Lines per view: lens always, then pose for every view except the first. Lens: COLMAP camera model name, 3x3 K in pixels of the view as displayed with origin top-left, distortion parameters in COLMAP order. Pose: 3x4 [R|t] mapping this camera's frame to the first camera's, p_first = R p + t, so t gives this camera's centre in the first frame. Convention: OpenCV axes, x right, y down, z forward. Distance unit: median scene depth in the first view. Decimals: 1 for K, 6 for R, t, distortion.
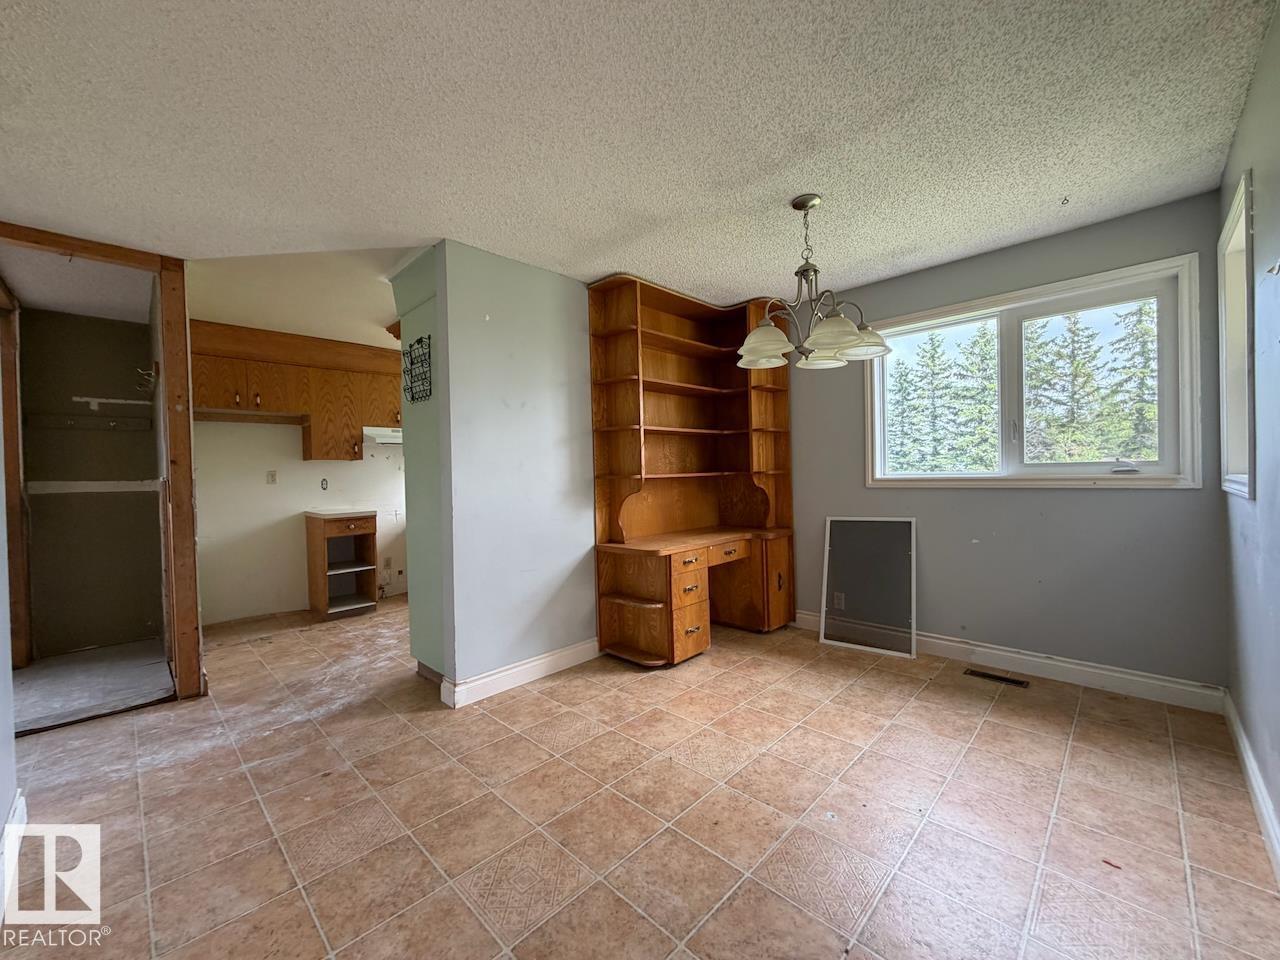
lens RADIAL K [[510.8, 0, 637.9], [0, 510.8, 481.7], [0, 0, 1]] dist [0.001279, -0.000178]
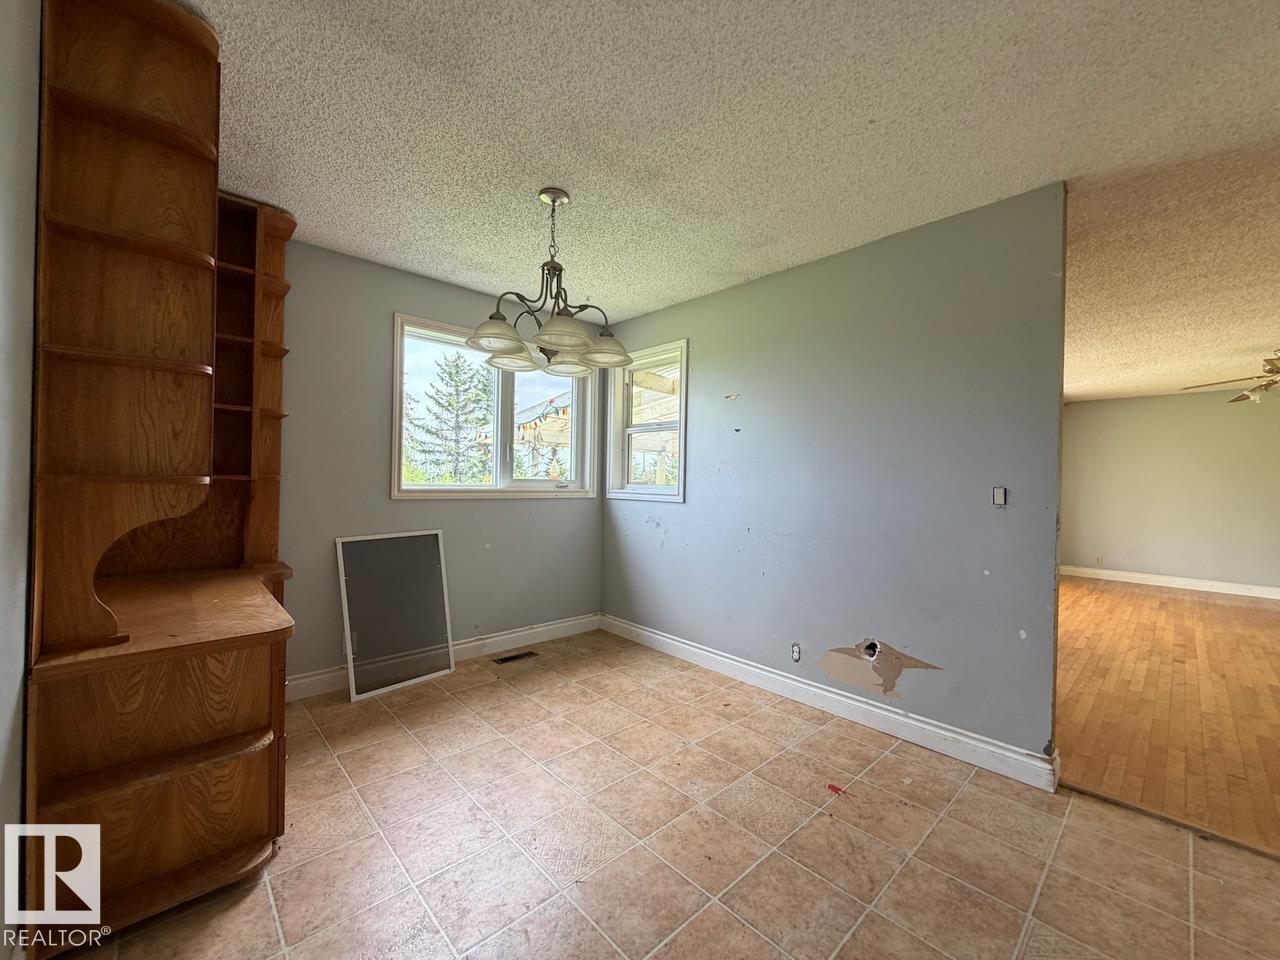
lens RADIAL K [[510.8, 0, 637.8], [0, 510.8, 477.6], [0, 0, 1]] dist [0.001279, -0.000178]
pose [[0.042286, 0.032358, 0.998581, -0.541155], [-0.005222, 0.999469, -0.032166, 0.000562], [-0.999092, -0.003854, 0.042433, 0.728124]]
